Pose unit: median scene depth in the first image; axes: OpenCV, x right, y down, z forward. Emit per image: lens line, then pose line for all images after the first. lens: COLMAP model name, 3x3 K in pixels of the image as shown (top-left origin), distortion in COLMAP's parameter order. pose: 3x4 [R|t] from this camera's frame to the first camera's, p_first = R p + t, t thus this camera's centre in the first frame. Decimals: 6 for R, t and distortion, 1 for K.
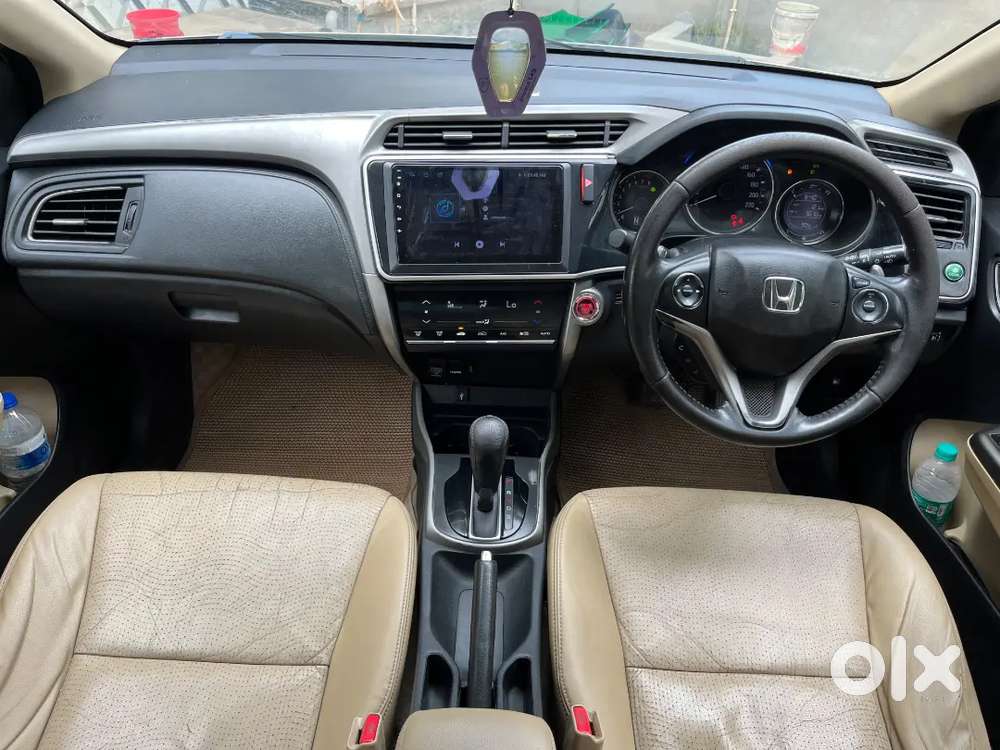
lens RADIAL K [[763.6, 0, 500.0], [0, 763.6, 375.0], [0, 0, 1]] dist [0.001643, -0.046342]
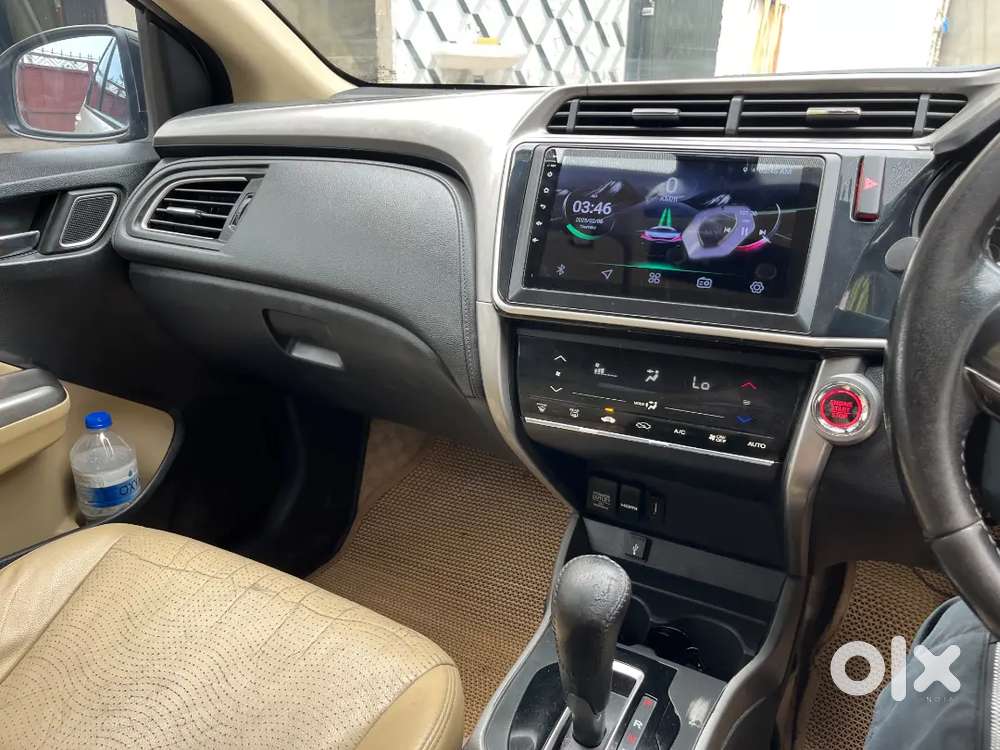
lens RADIAL K [[763.6, 0, 500.0], [0, 763.6, 375.0], [0, 0, 1]] dist [0.001643, -0.046342]
pose [[0.877482, 0.122392, -0.463730, 0.150748], [-0.241698, 0.947983, -0.207148, 0.058609], [0.414255, 0.293851, 0.861420, 0.446035]]
